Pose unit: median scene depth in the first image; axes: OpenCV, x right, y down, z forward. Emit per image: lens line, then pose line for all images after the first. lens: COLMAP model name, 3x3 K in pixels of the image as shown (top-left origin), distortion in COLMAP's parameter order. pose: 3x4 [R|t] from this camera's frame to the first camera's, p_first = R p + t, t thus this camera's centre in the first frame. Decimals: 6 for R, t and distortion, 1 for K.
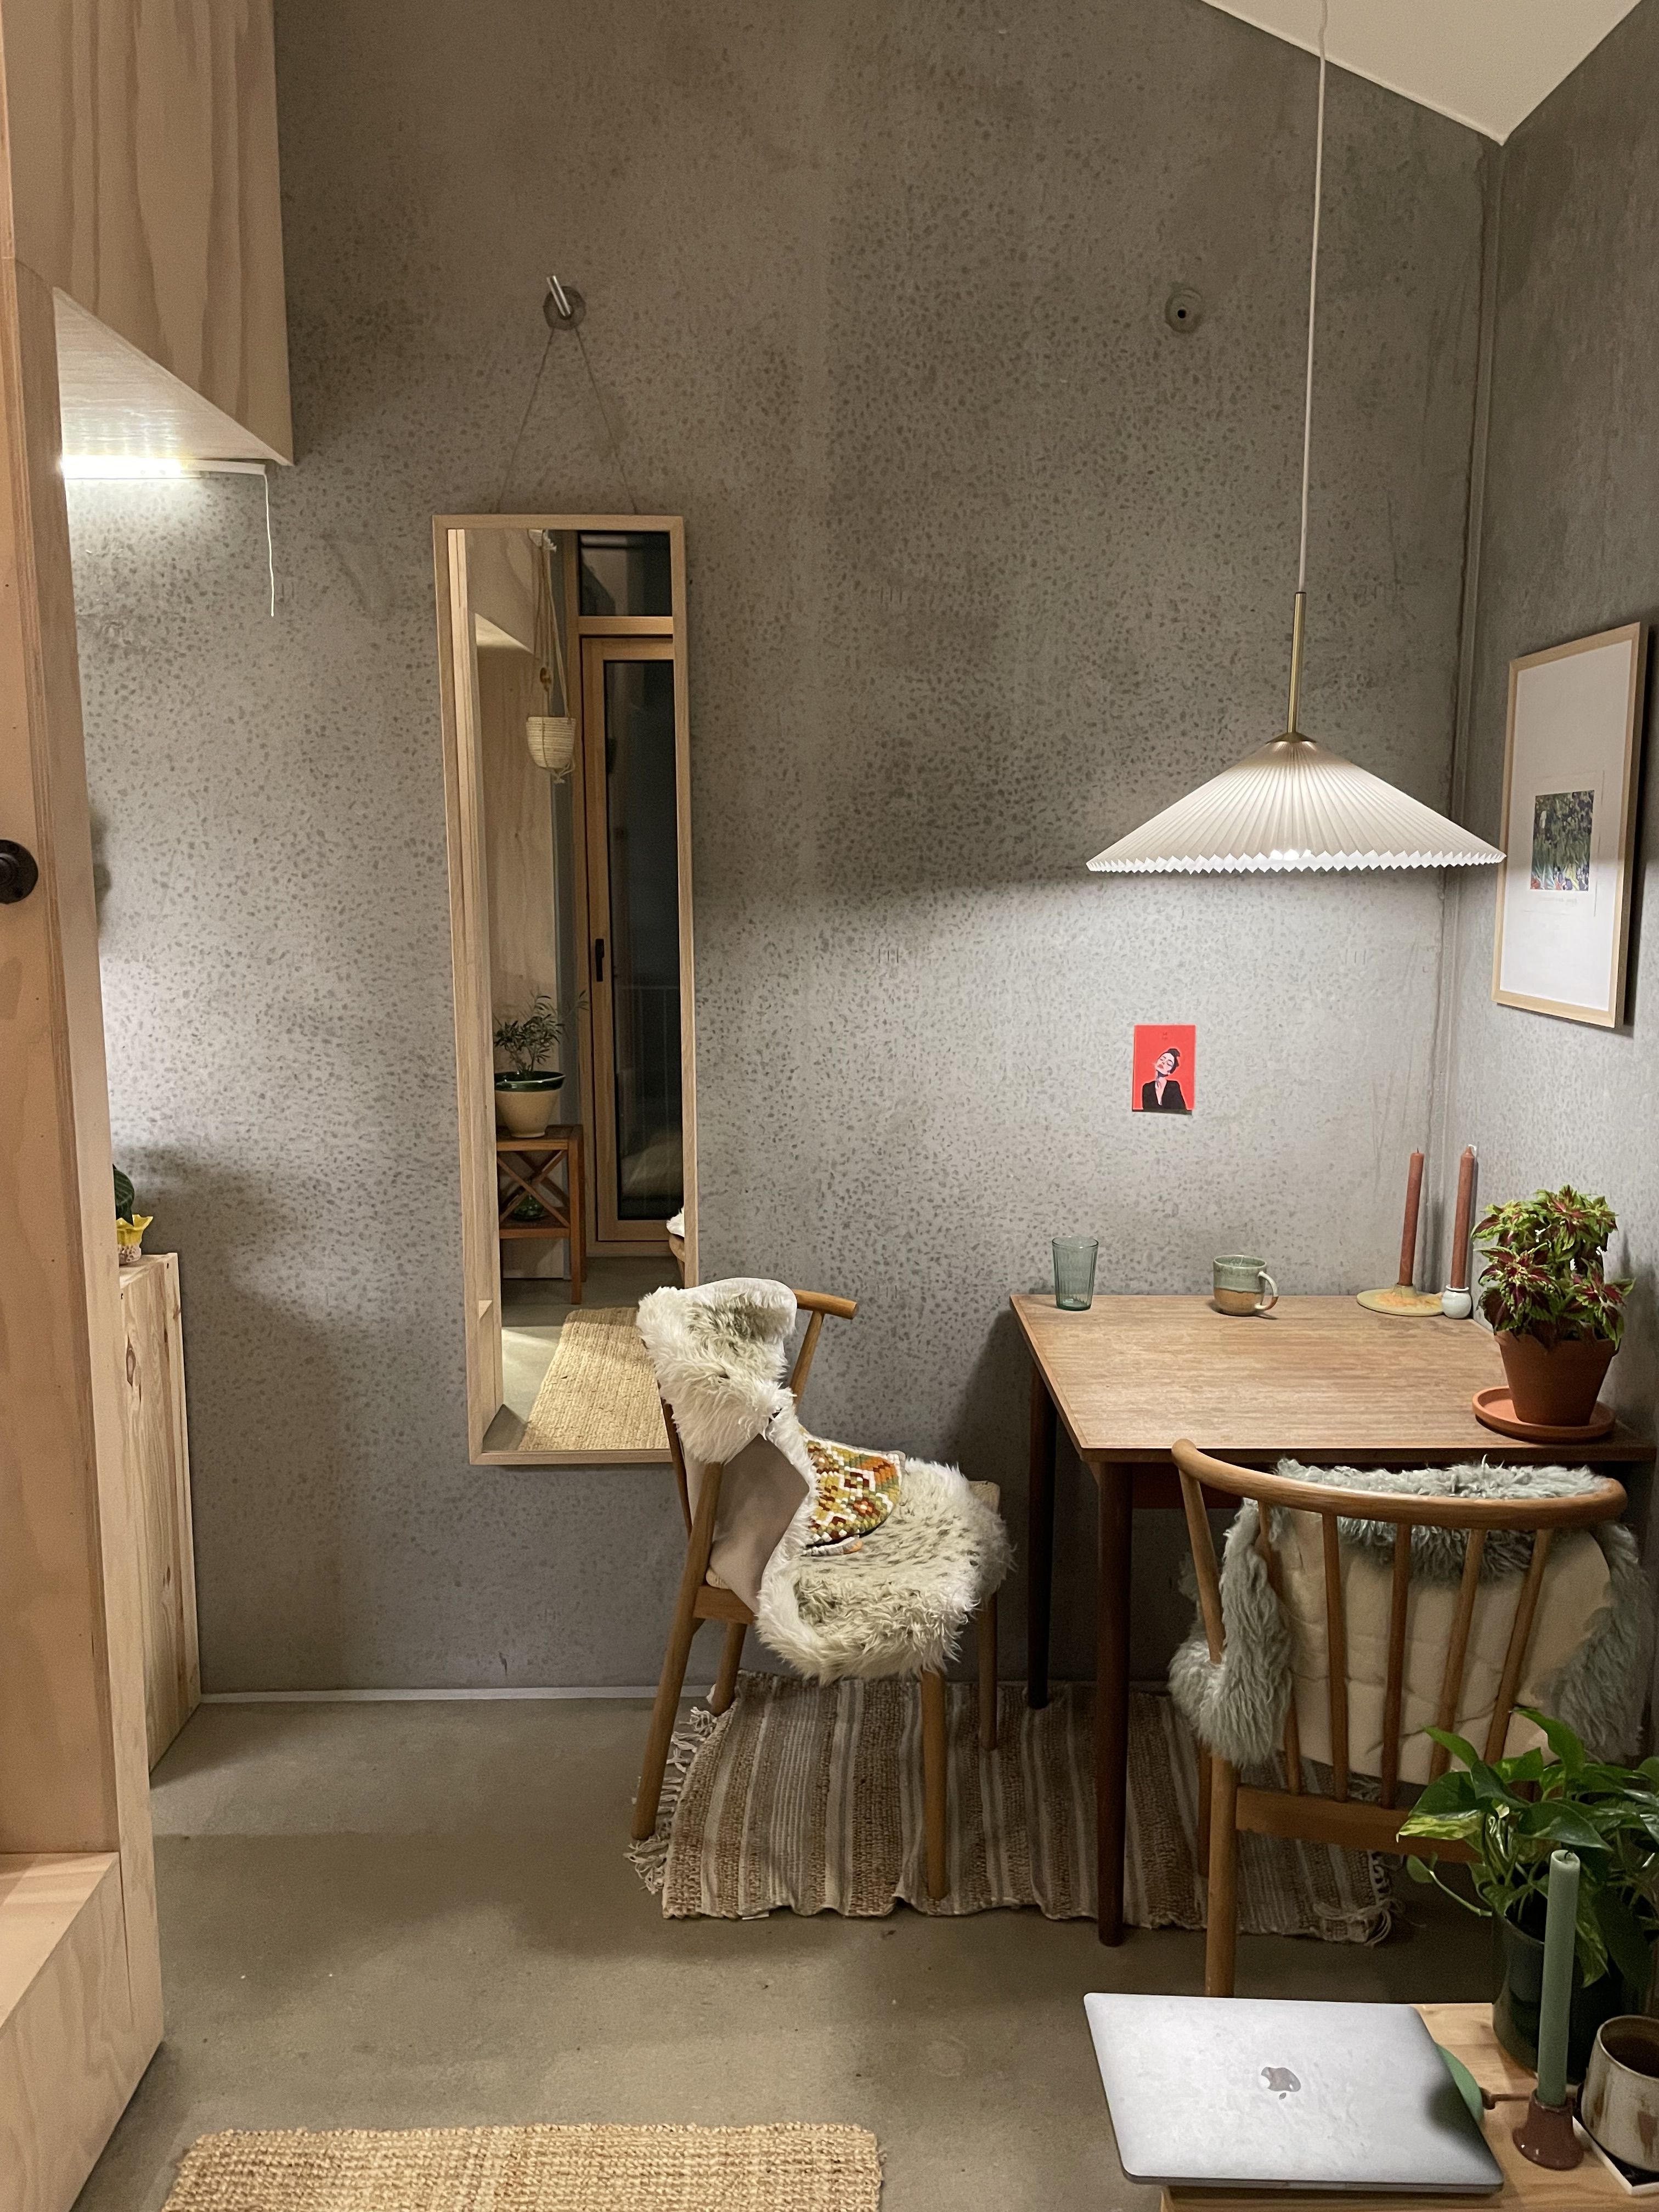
lens RADIAL K [[1711.7, 0, 828.0], [0, 1711.7, 1115.3], [0, 0, 1]] dist [0.100643, -0.126517]
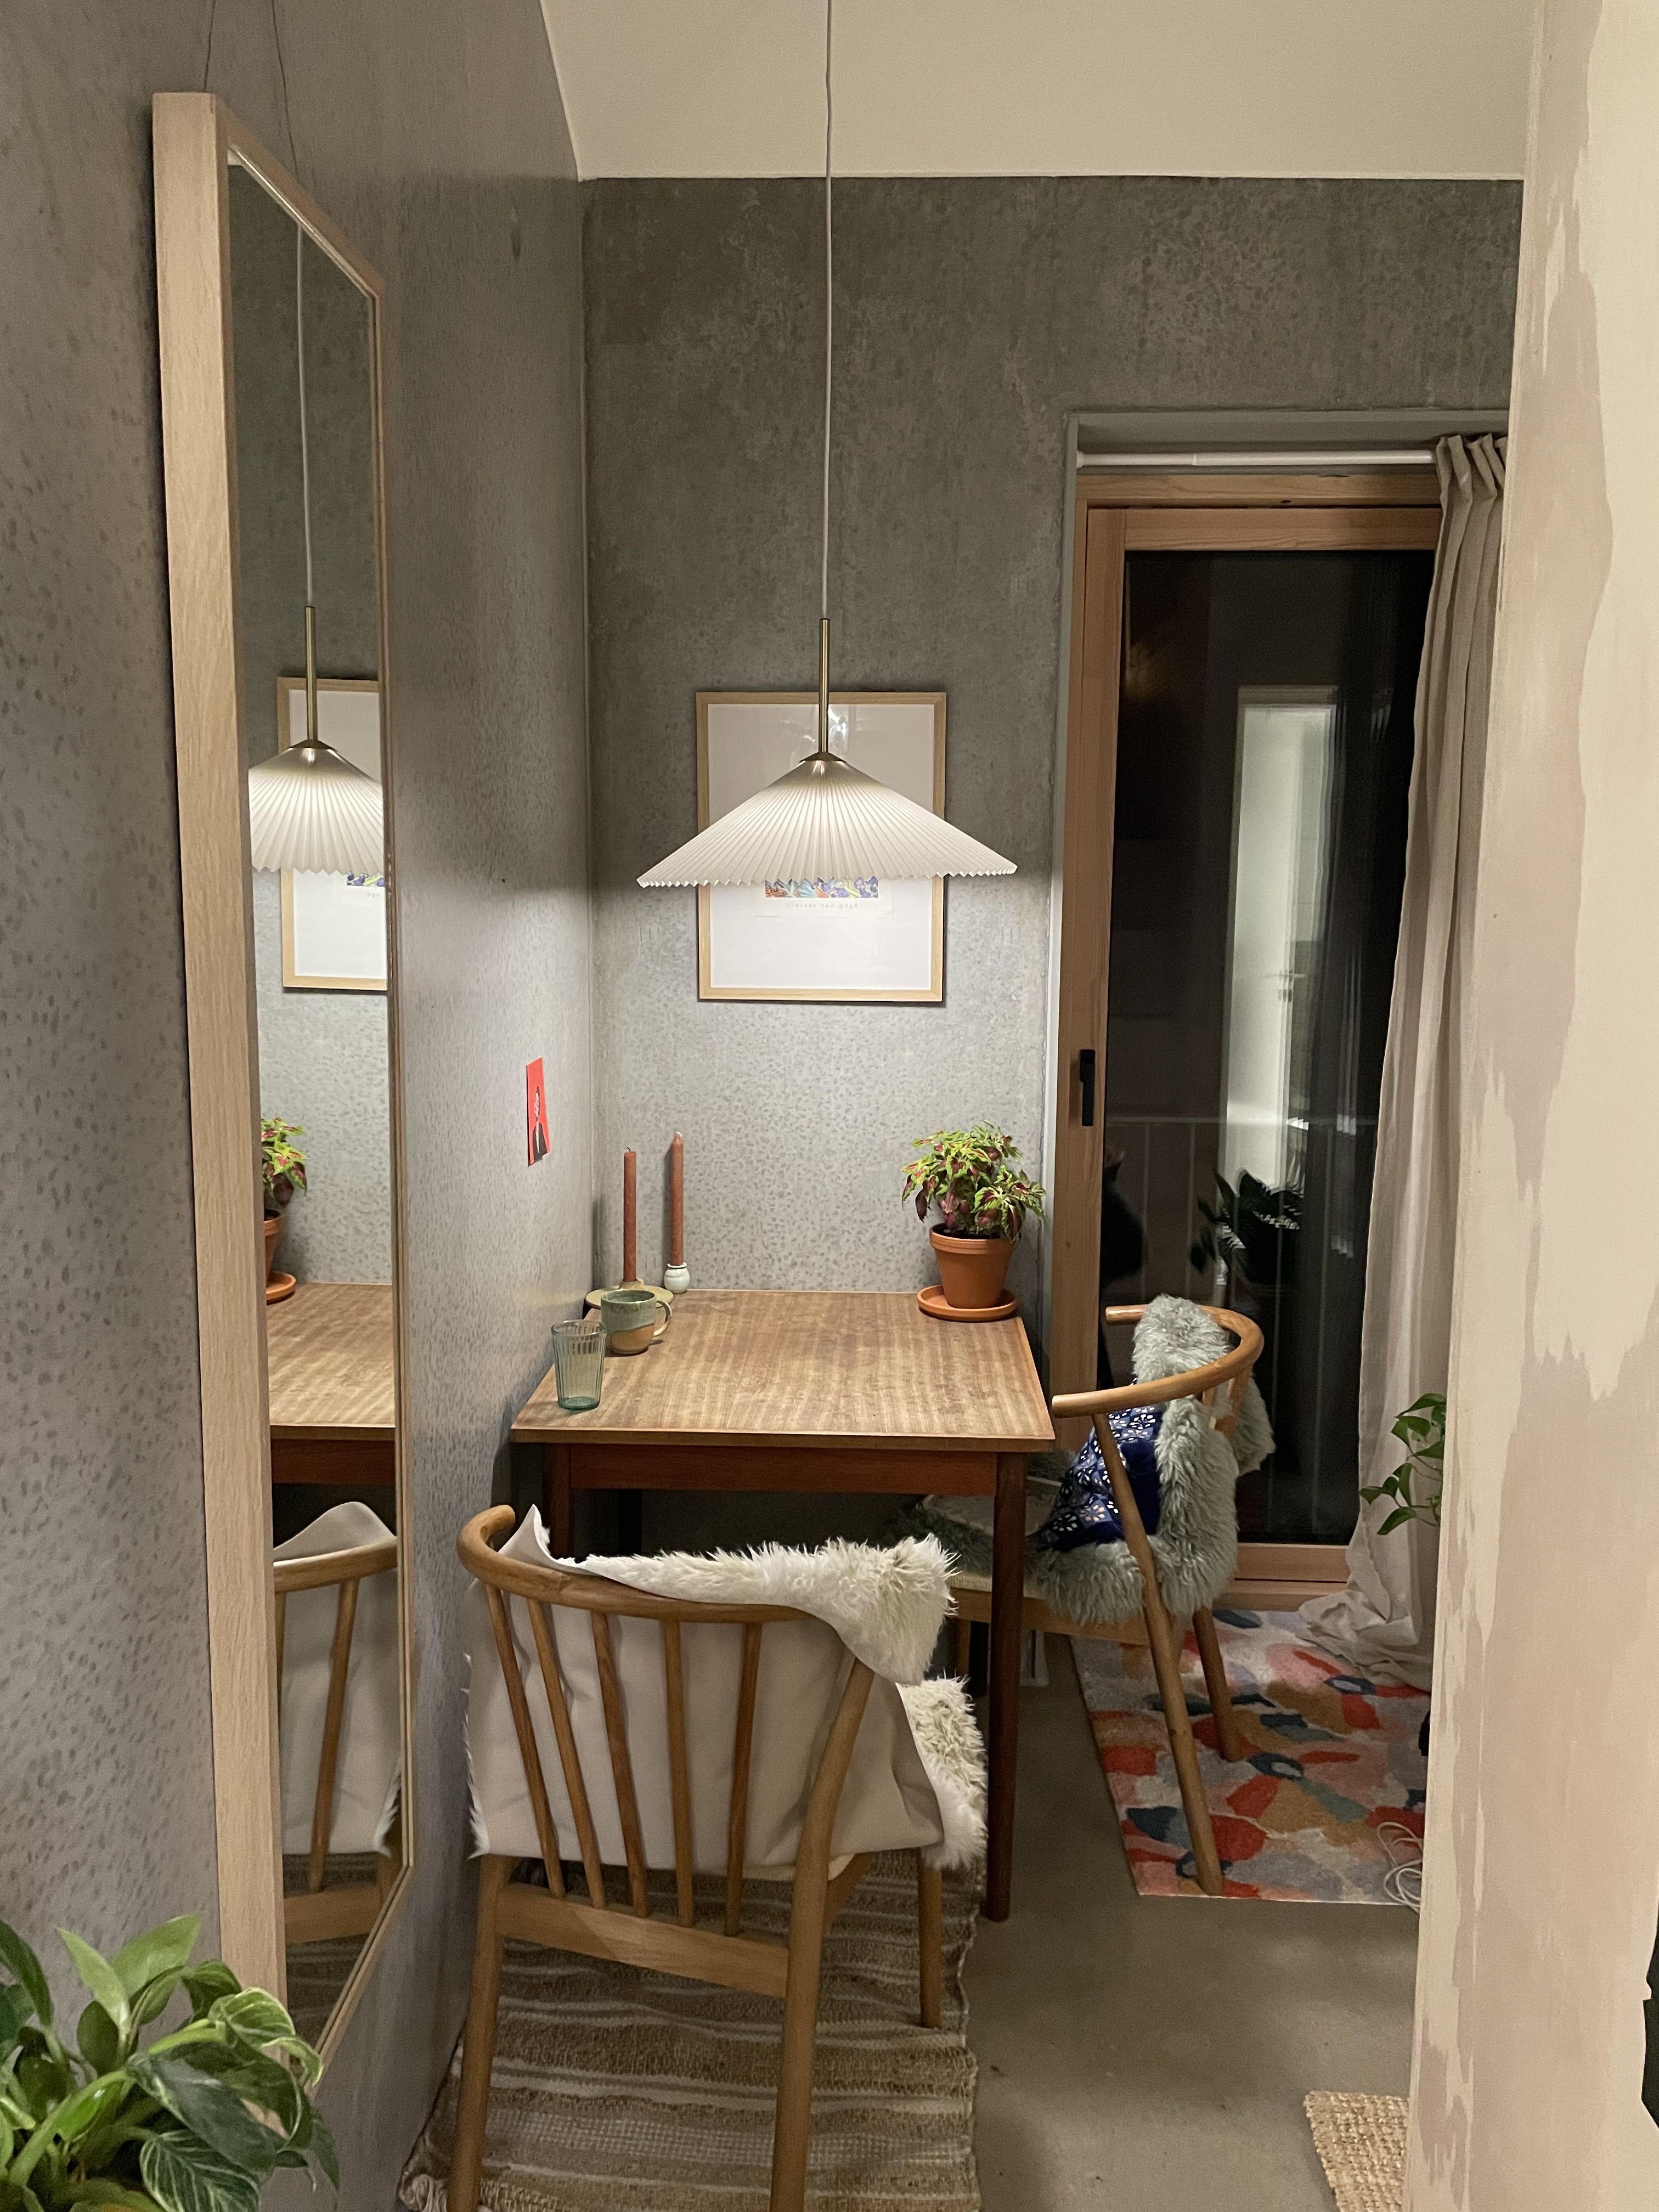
lens RADIAL K [[1711.7, 0, 828.1], [0, 1711.7, 1088.2], [0, 0, 1]] dist [0.100643, -0.126517]
pose [[0.030532, -0.132758, 0.990678, -0.752655], [0.149729, 0.980564, 0.126788, -0.145313], [-0.988256, 0.144462, 0.049816, 0.922434]]
